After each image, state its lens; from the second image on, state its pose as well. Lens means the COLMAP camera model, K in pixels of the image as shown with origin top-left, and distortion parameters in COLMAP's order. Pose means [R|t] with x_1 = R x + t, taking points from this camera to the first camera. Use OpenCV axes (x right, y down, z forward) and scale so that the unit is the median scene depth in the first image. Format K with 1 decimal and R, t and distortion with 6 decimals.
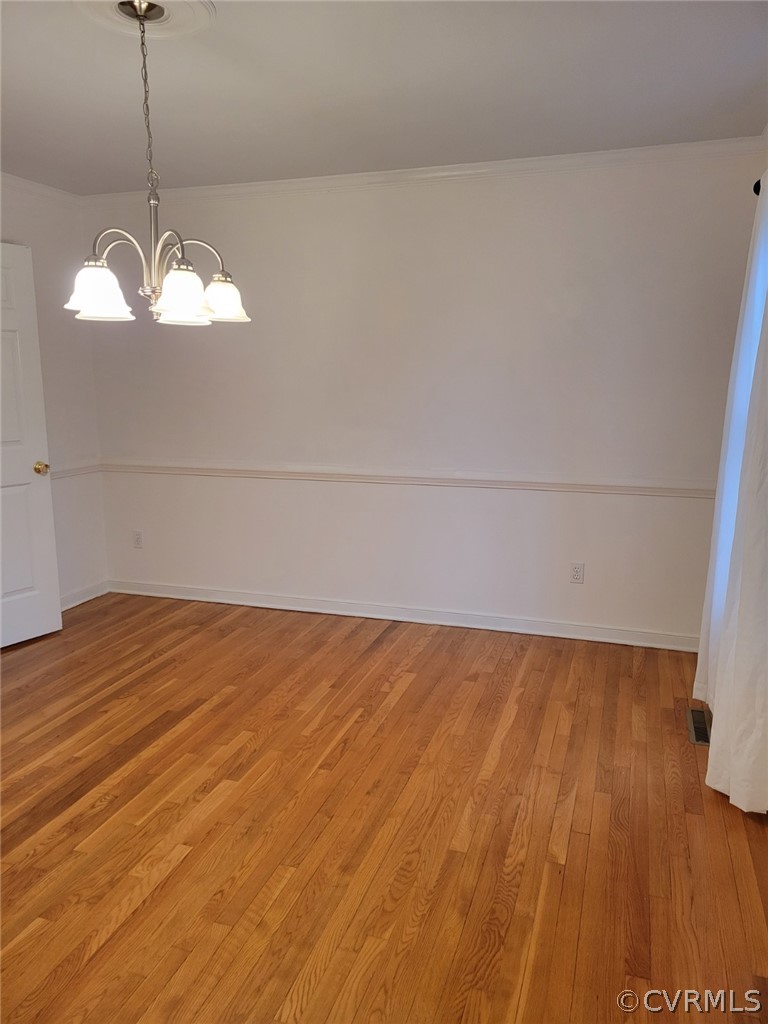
lens RADIAL K [[757.8, 0, 390.6], [0, 757.8, 510.0], [0, 0, 1]] dist [0.052298, -0.039653]
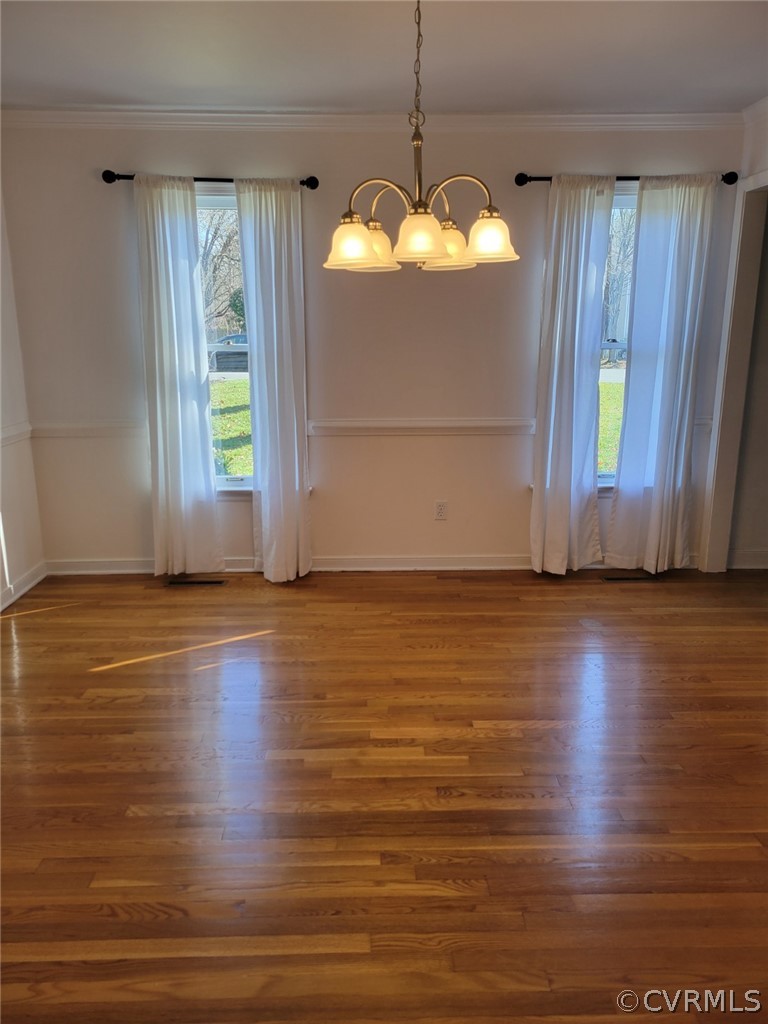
lens RADIAL K [[757.8, 0, 385.3], [0, 757.8, 513.8], [0, 0, 1]] dist [0.052298, -0.039653]
pose [[-0.333715, -0.226325, 0.915102, -1.223714], [0.177056, 0.938426, 0.296662, -0.233847], [-0.925897, 0.261025, -0.273095, 1.369315]]
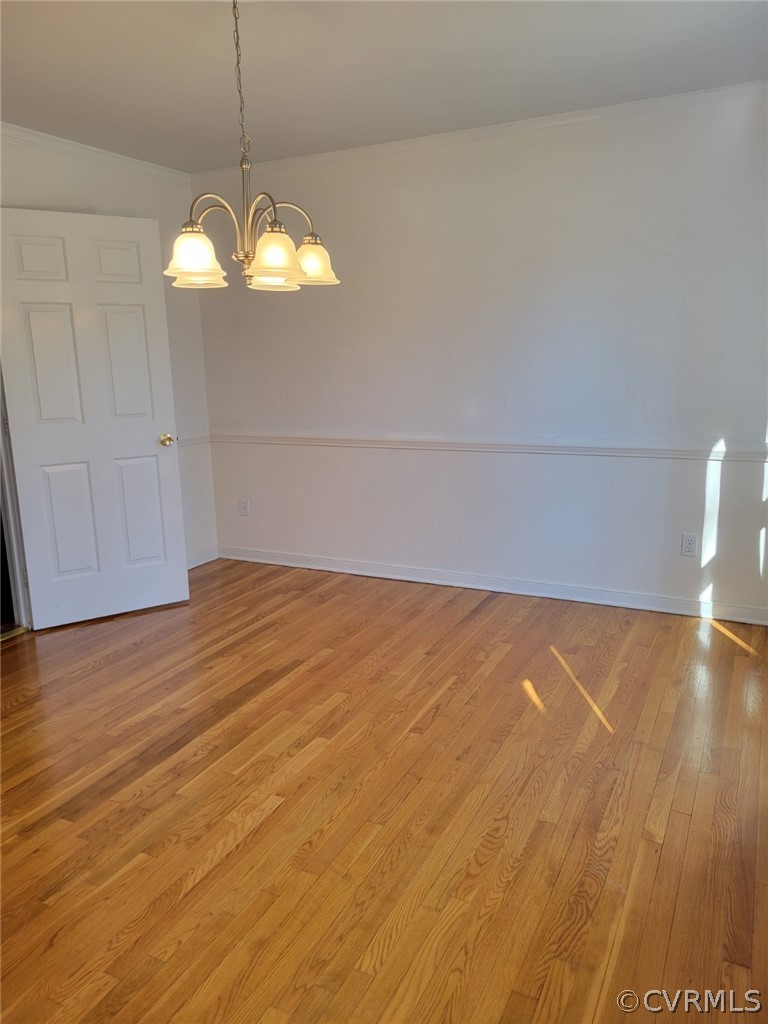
lens RADIAL K [[757.8, 0, 382.5], [0, 757.8, 505.9], [0, 0, 1]] dist [0.052298, -0.039653]
pose [[0.987905, 0.007155, -0.154897, 0.027868], [-0.003361, 0.999688, 0.024742, 0.020844], [0.155026, -0.023922, 0.987621, 0.015611]]
